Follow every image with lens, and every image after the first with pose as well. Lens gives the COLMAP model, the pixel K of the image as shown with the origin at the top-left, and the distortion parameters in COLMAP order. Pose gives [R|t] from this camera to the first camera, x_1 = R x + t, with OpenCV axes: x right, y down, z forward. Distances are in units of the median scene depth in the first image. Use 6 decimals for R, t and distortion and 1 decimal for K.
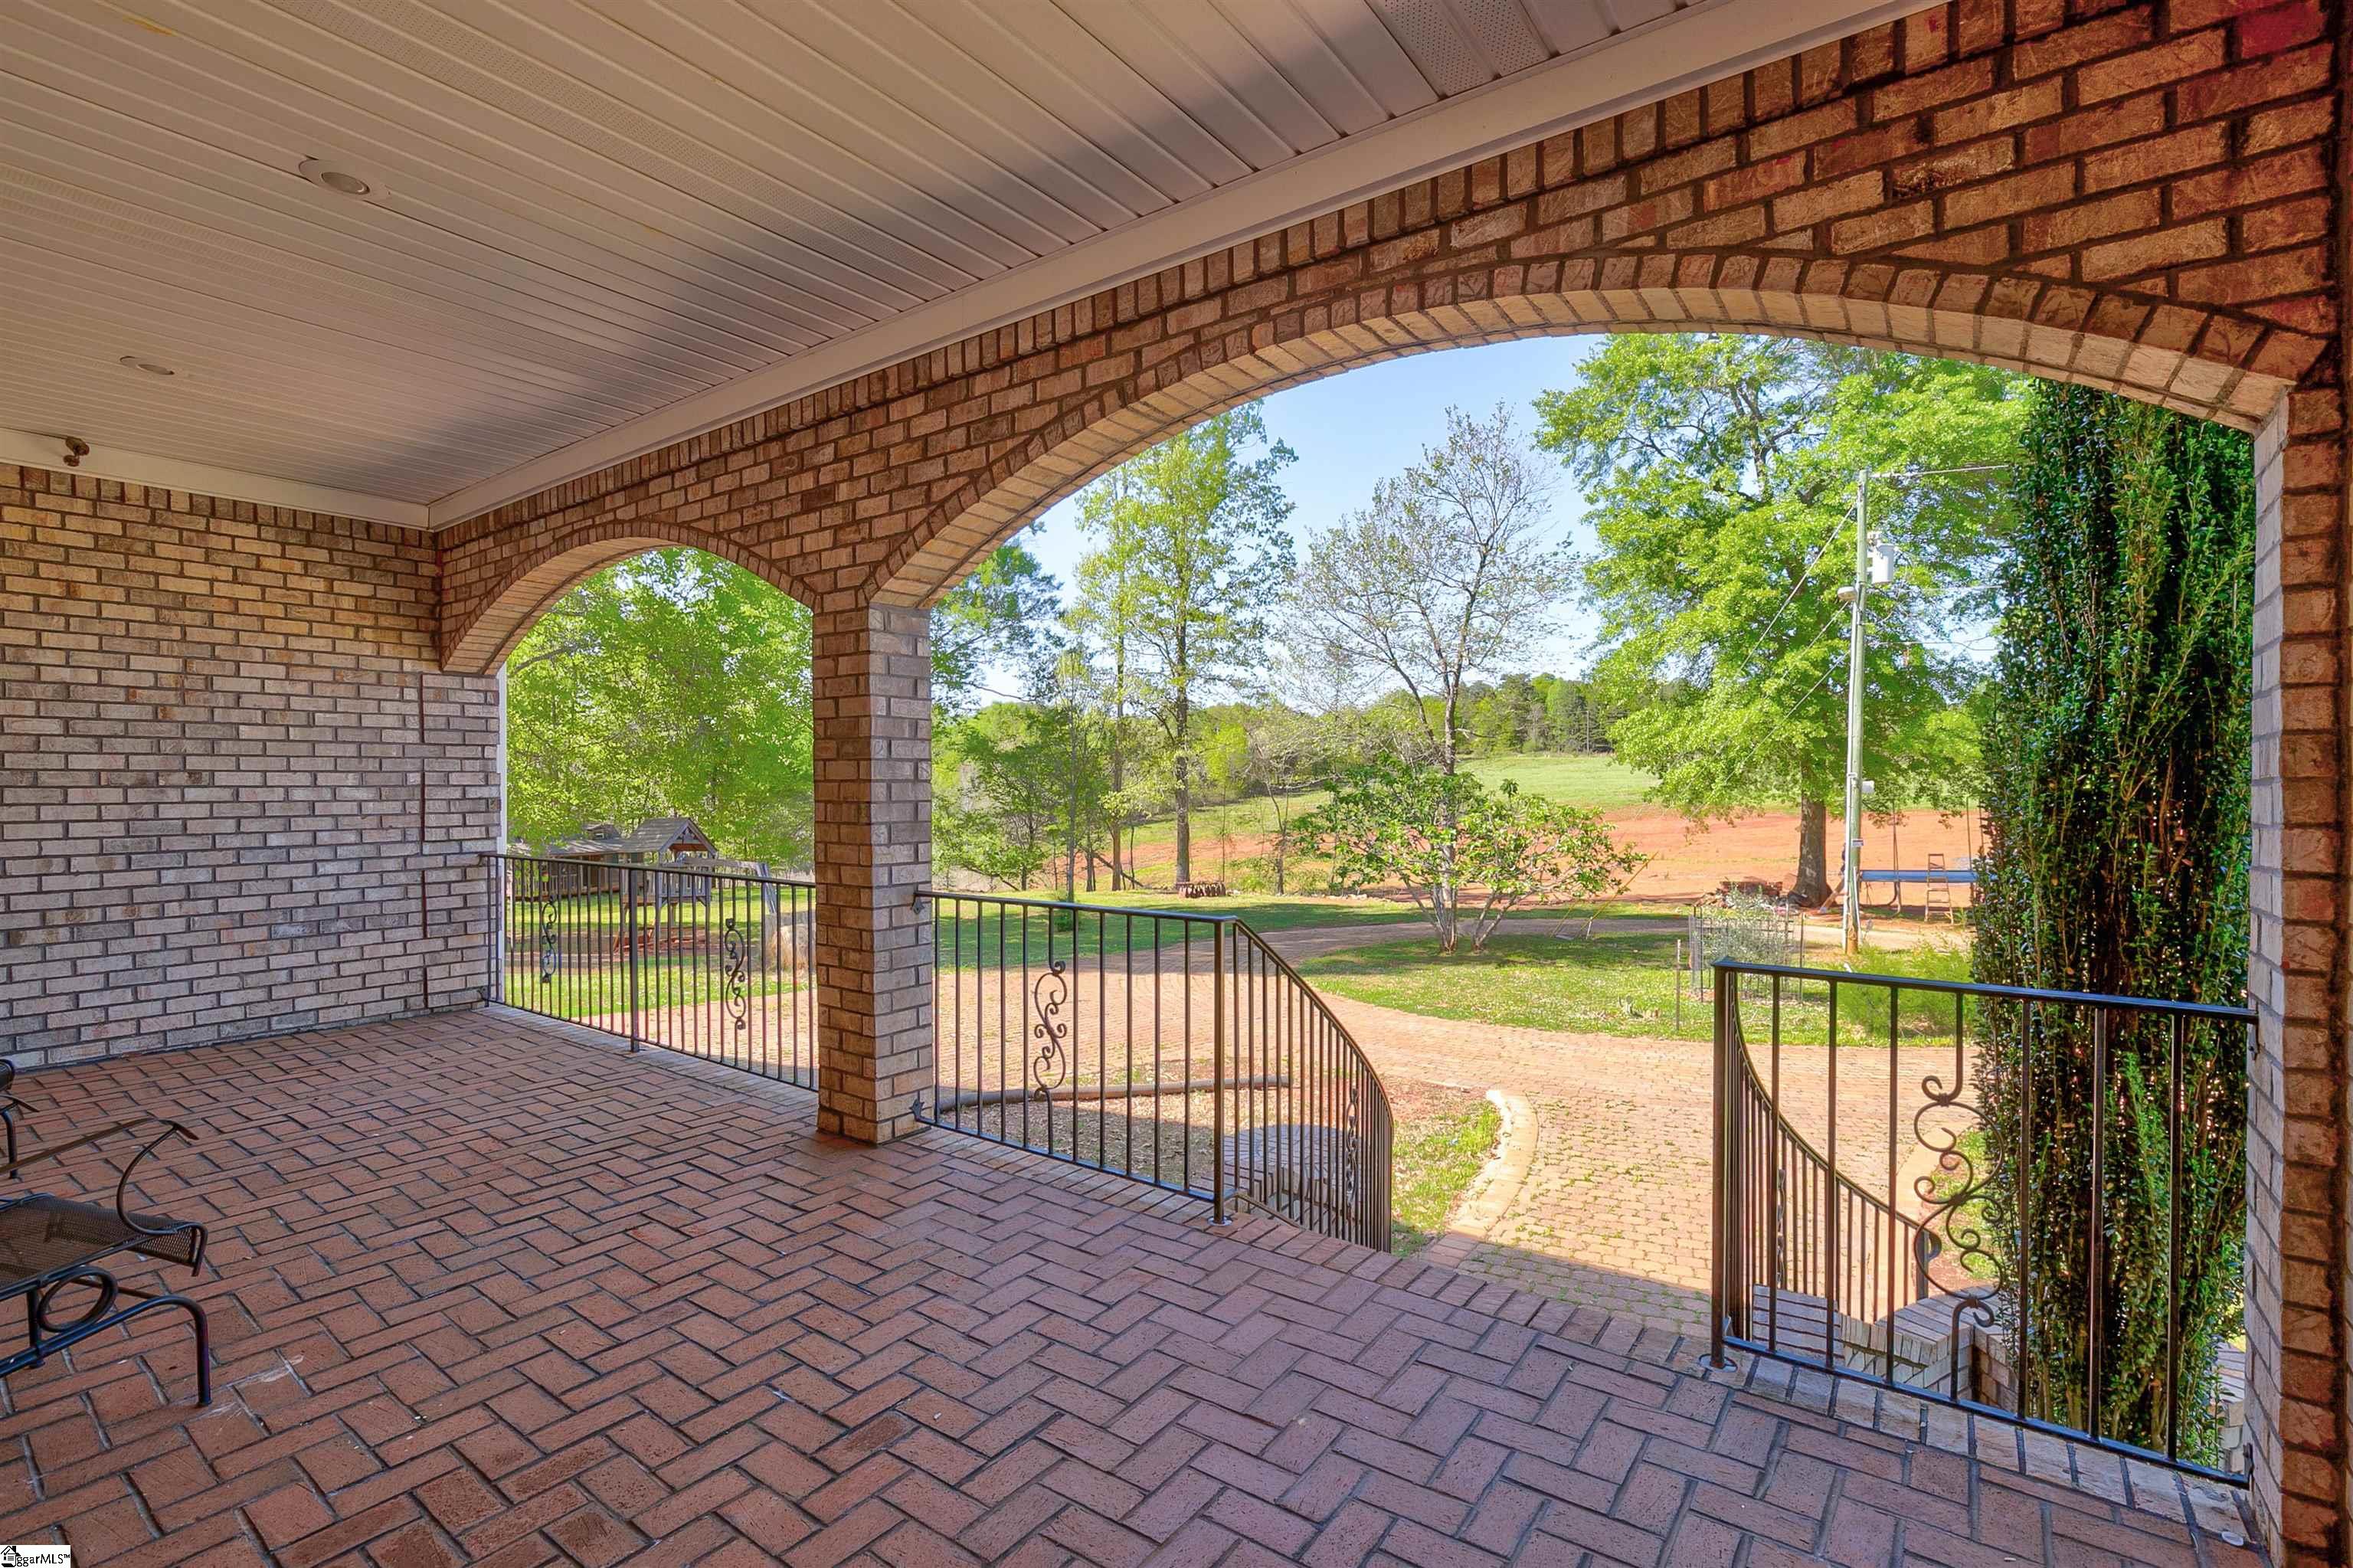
lens RADIAL K [[1082.9, 0, 1191.3], [0, 1082.9, 791.3], [0, 0, 1]] dist [-0.011928, 0.000300]
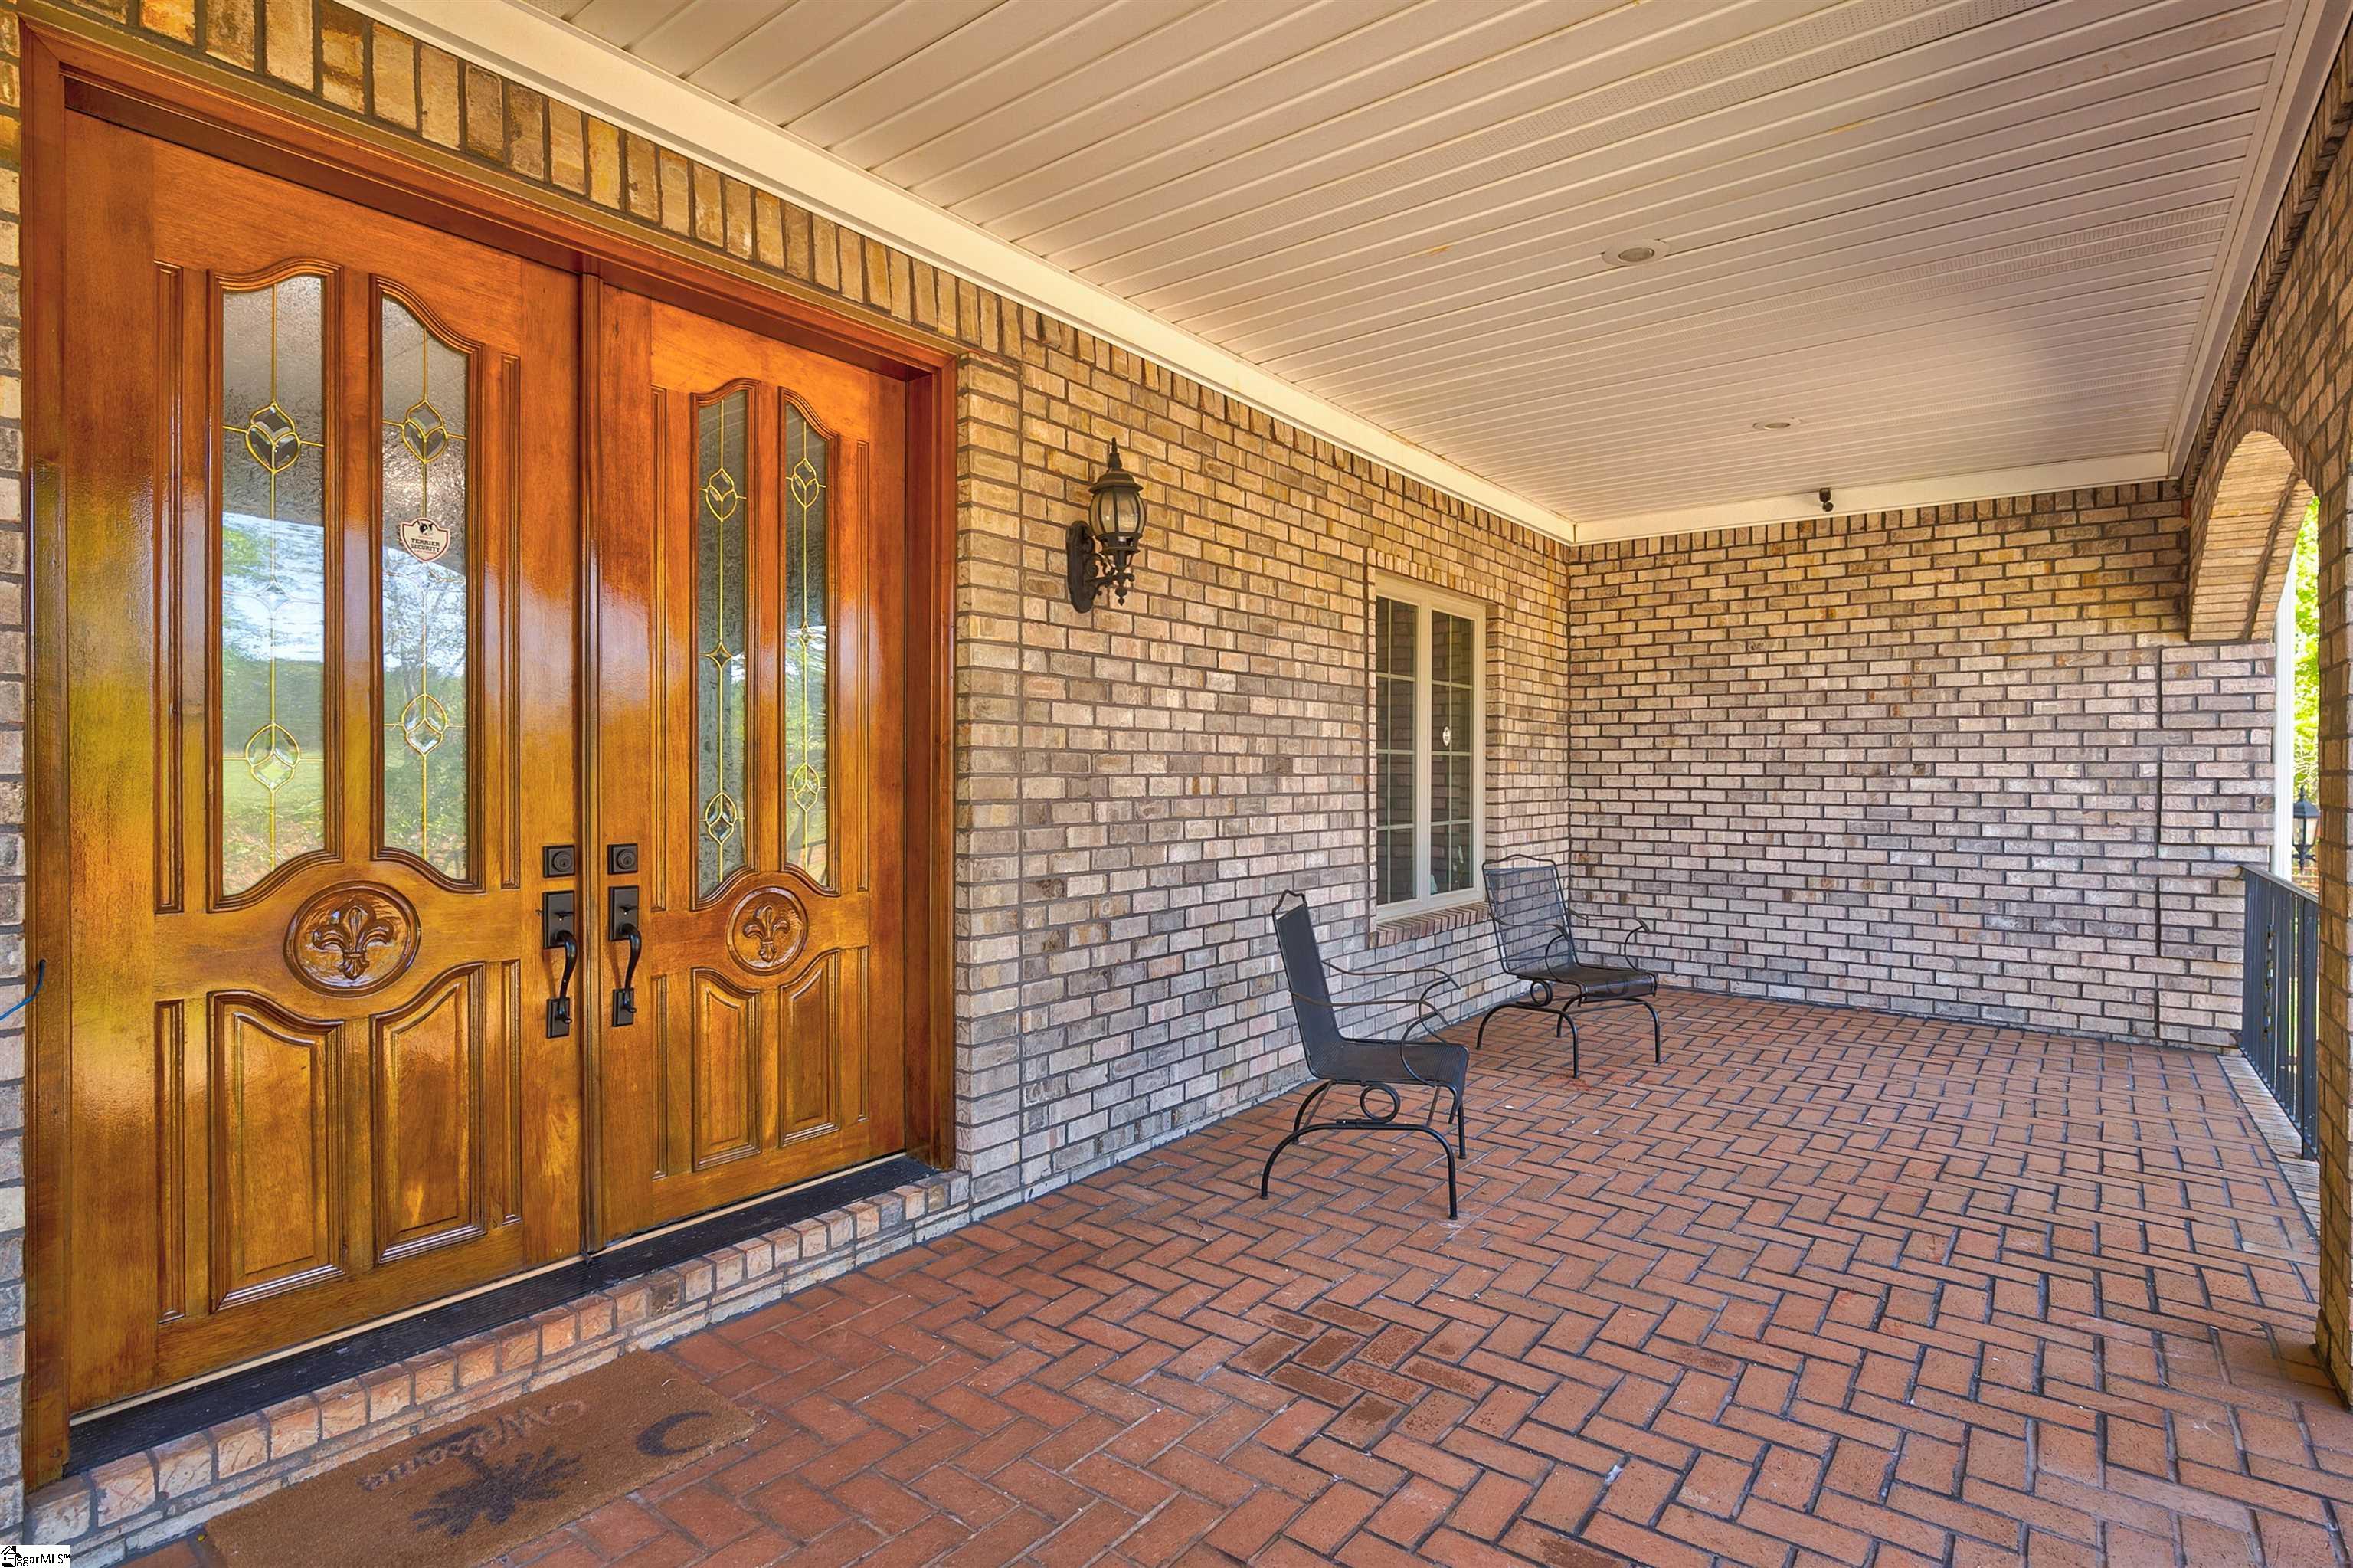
lens RADIAL K [[1135.0, 0, 1192.6], [0, 1135.0, 773.0], [0, 0, 1]] dist [-0.003616, -0.000089]
pose [[-0.013170, 0.003743, -0.999906, 0.220384], [-0.013615, 0.999900, 0.003922, -0.002796], [0.999821, 0.013665, -0.013118, 0.268906]]
